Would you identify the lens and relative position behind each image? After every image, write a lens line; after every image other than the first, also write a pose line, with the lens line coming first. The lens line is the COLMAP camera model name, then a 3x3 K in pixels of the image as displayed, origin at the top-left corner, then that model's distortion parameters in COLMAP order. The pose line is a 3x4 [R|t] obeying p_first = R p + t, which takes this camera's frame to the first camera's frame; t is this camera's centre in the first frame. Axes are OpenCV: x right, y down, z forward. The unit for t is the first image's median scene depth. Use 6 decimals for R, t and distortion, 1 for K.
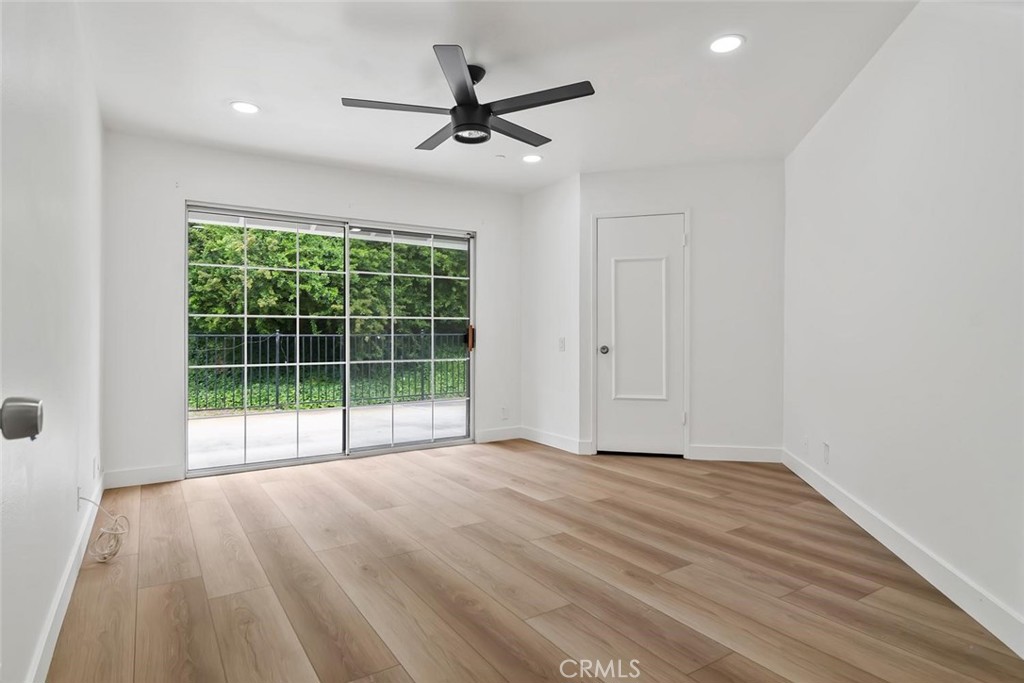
lens RADIAL K [[560.2, 0, 509.1], [0, 560.2, 339.4], [0, 0, 1]] dist [0.000876, -0.000091]
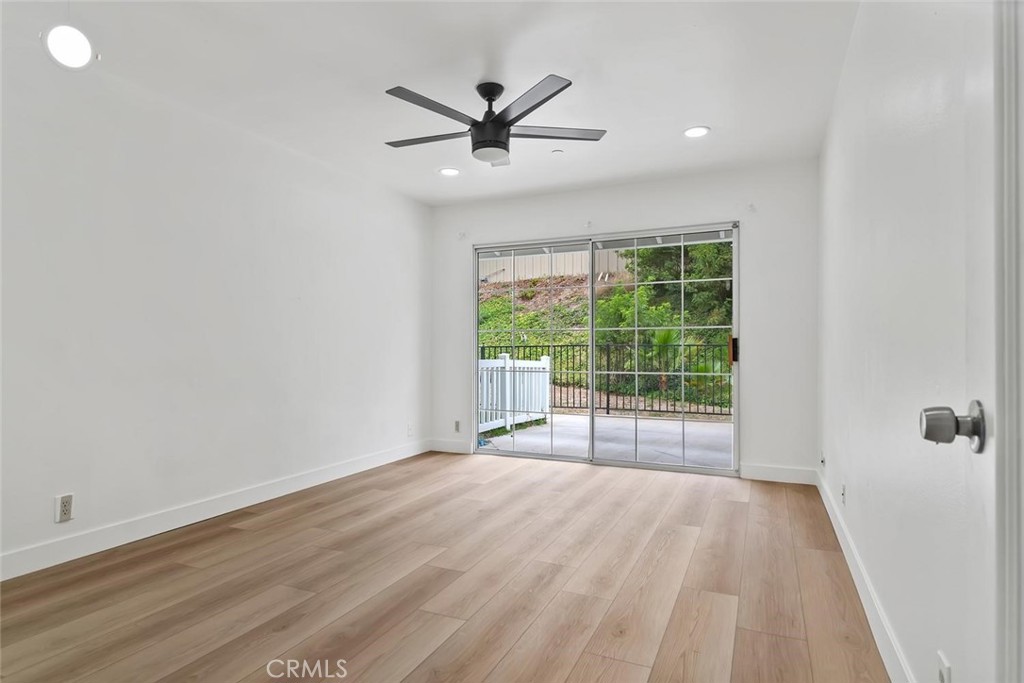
lens RADIAL K [[560.2, 0, 509.4], [0, 560.2, 345.9], [0, 0, 1]] dist [0.000876, -0.000091]
pose [[0.541280, -0.007147, -0.840812, 0.461067], [0.001531, 0.999971, -0.007514, -0.000576], [0.840841, 0.002780, 0.541275, 0.257542]]
